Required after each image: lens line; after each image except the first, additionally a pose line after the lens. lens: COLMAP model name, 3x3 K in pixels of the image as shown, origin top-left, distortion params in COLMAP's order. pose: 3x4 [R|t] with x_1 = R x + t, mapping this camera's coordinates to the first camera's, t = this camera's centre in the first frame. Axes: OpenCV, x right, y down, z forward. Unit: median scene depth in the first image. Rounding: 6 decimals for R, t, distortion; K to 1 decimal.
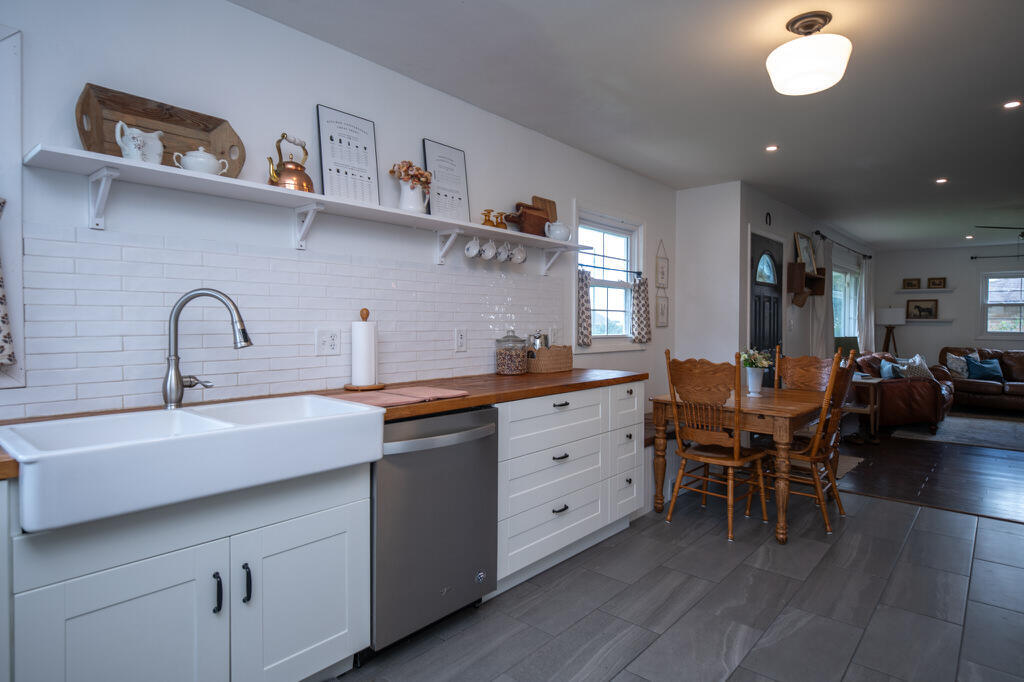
lens RADIAL K [[567.9, 0, 511.6], [0, 567.9, 338.2], [0, 0, 1]] dist [0.001183, -0.000301]
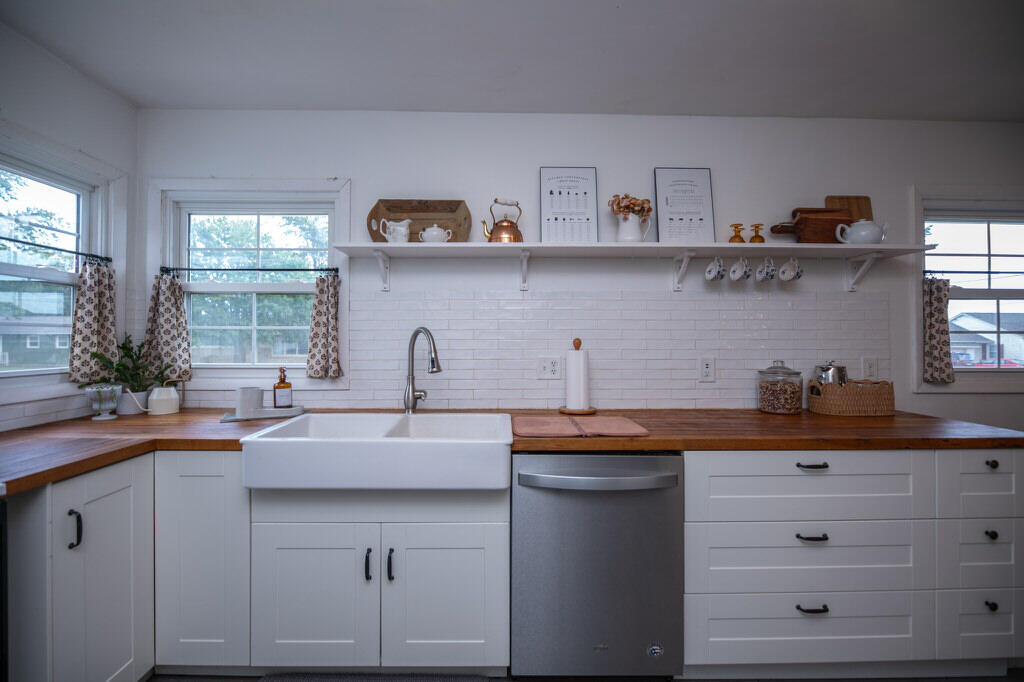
lens RADIAL K [[409.6, 0, 512.0], [0, 409.6, 341.0], [0, 0, 1]] dist [-0.002048, -0.000724]
pose [[0.663853, -0.007038, -0.747830, 0.203819], [-0.018778, 0.999484, -0.026075, -0.020145], [0.747628, 0.031353, 0.663378, 0.316858]]
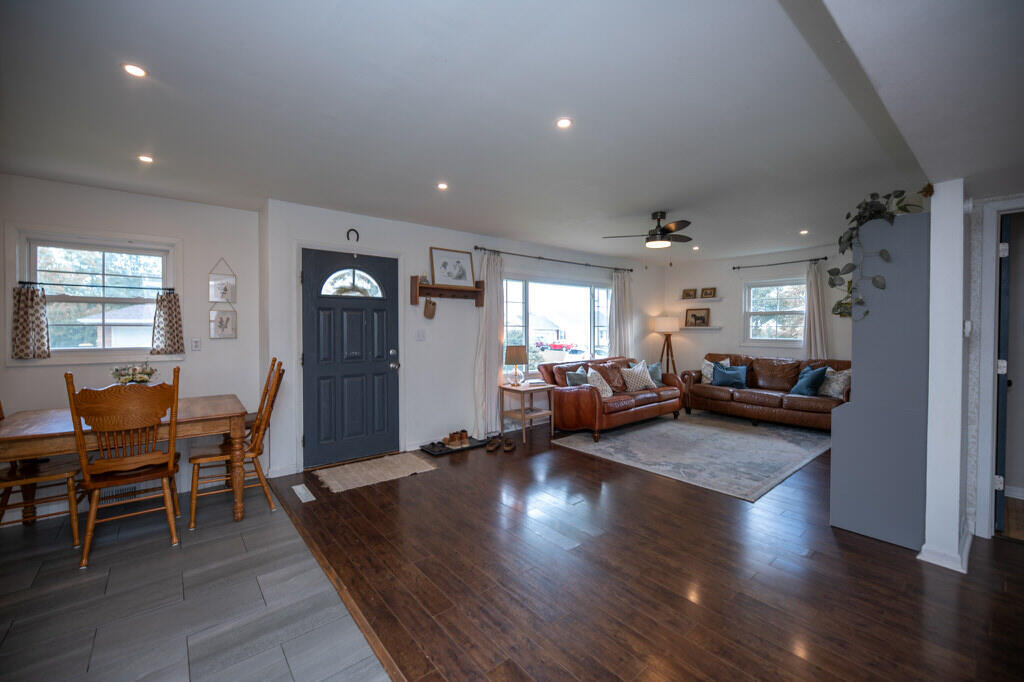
lens RADIAL K [[417.9, 0, 512.0], [0, 417.9, 341.0], [0, 0, 1]] dist [0.001111, 0.000213]
pose [[0.986982, -0.001545, -0.160824, 1.458166], [0.002057, 0.999993, 0.003015, -0.028554], [0.160818, -0.003307, 0.986978, 0.478438]]
